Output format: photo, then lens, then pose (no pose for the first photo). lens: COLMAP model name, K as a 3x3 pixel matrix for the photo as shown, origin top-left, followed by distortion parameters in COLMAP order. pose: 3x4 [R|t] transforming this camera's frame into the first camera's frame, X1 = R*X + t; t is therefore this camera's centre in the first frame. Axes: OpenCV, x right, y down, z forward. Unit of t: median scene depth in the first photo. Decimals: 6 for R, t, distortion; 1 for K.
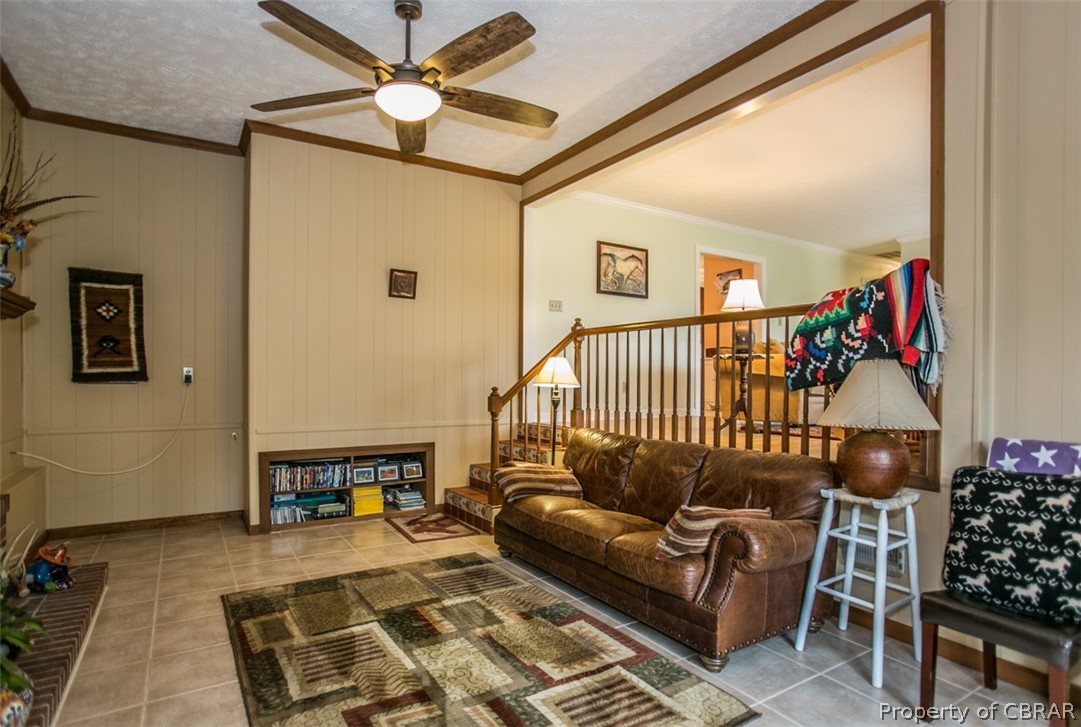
lens RADIAL K [[569.1, 0, 540.5], [0, 569.1, 381.8], [0, 0, 1]] dist [-0.061250, 0.000528]
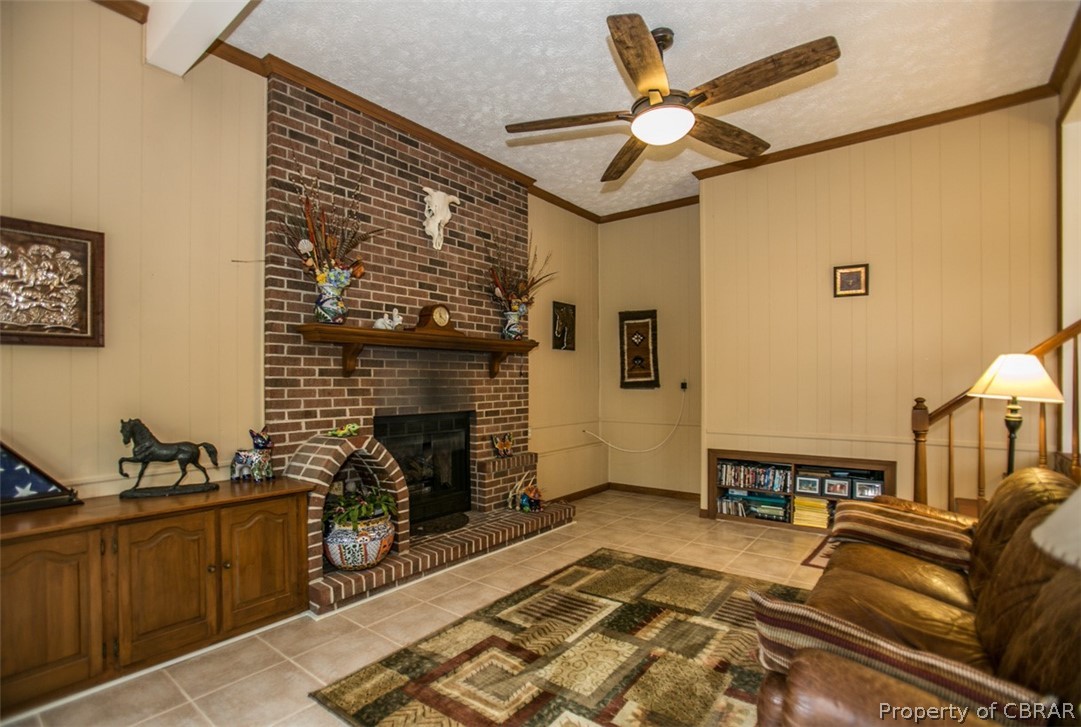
lens RADIAL K [[508.2, 0, 540.7], [0, 508.2, 382.9], [0, 0, 1]] dist [-0.069043, 0.000117]
pose [[0.333095, -0.002675, -0.942889, 0.388730], [0.001723, 0.999996, -0.002229, -0.010652], [0.942892, -0.000882, 0.333098, 0.322390]]
